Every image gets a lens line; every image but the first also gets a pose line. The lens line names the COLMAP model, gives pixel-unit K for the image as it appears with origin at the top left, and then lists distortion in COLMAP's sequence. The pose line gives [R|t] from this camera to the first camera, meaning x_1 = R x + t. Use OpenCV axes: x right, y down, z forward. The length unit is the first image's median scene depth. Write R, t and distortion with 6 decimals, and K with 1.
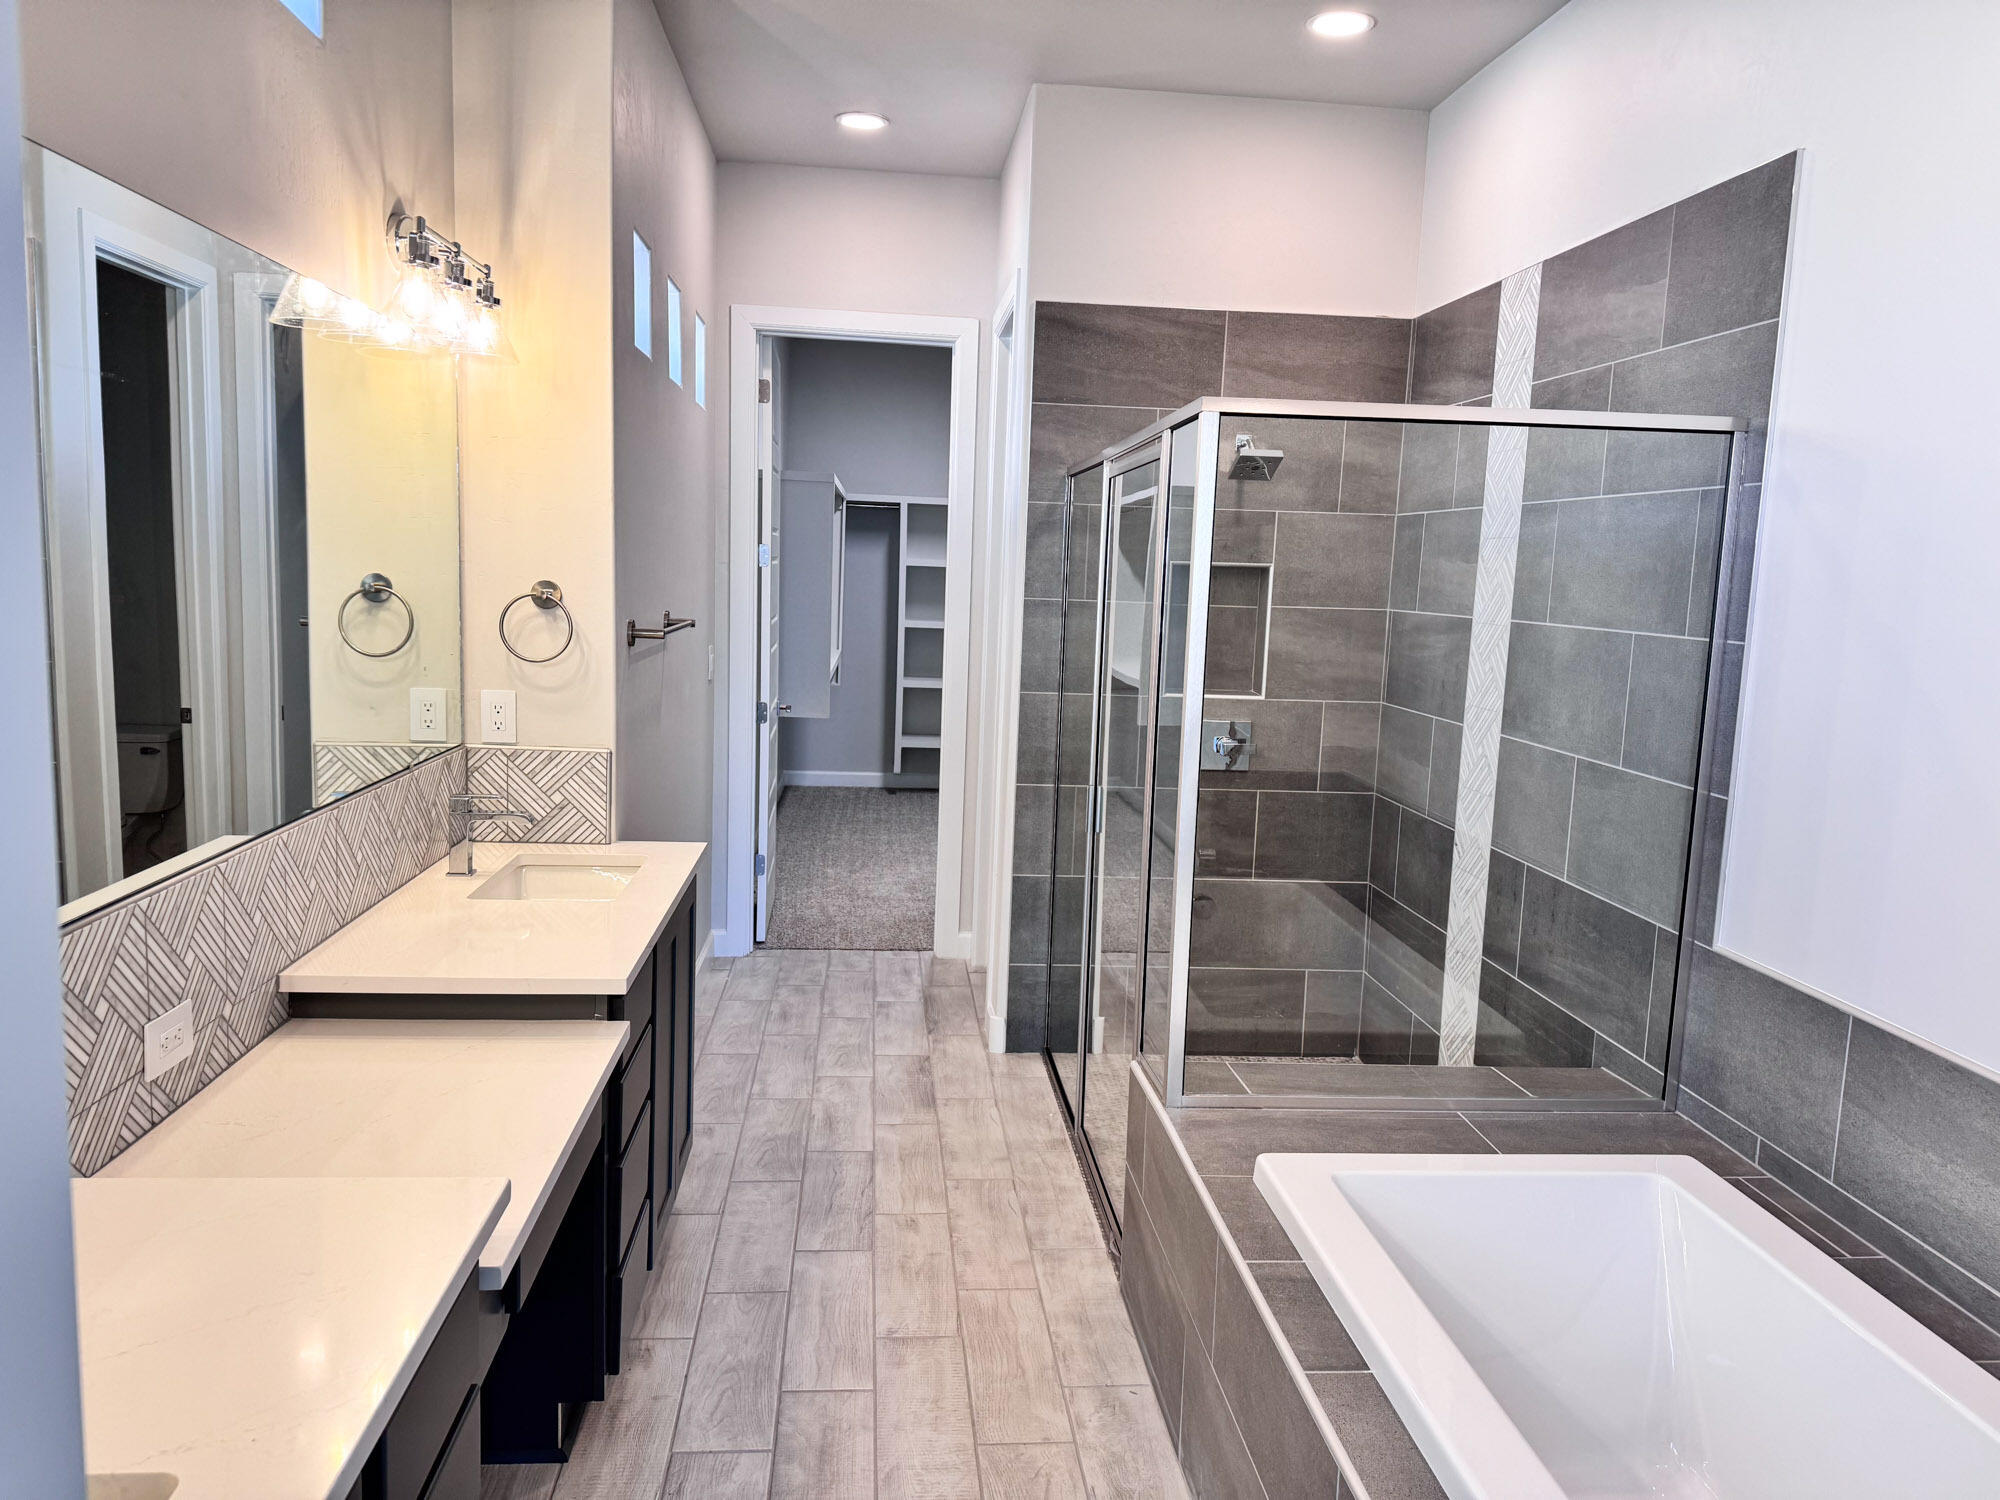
lens RADIAL K [[1384.6, 0, 1000.0], [0, 1384.6, 750.0], [0, 0, 1]] dist [0.062110, -0.085527]
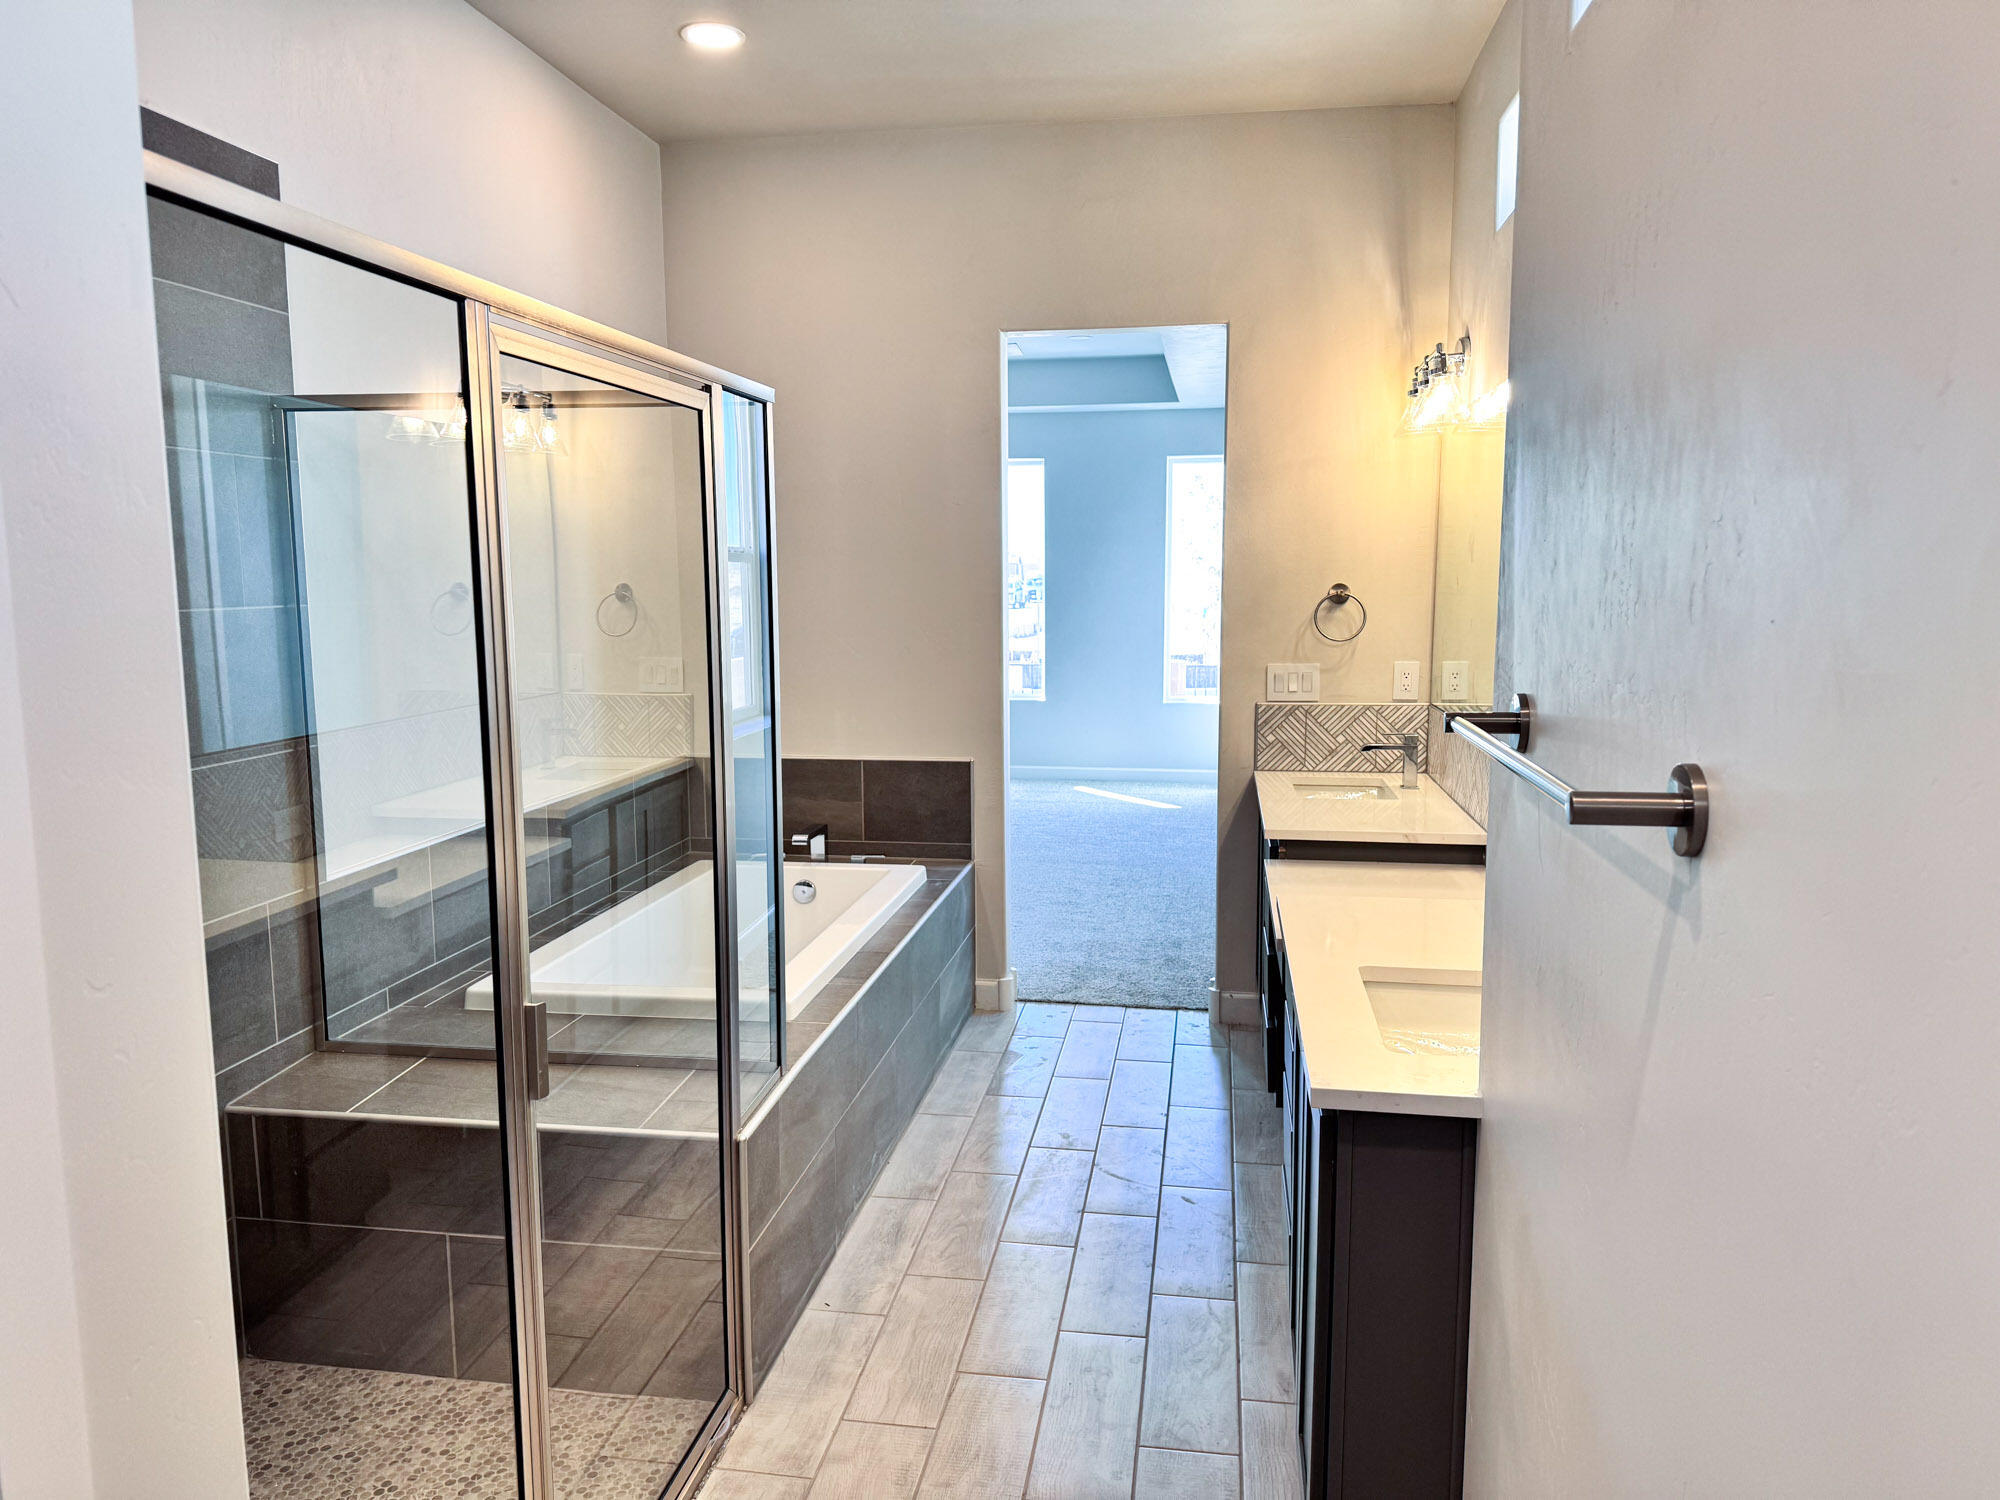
lens RADIAL K [[1384.6, 0, 1000.0], [0, 1384.6, 750.0], [0, 0, 1]] dist [0.062110, -0.085527]
pose [[-0.968726, -0.067464, 0.238786, -0.259777], [-0.002499, 0.964933, 0.262484, -0.243029], [-0.248121, 0.253678, -0.934924, 1.814173]]
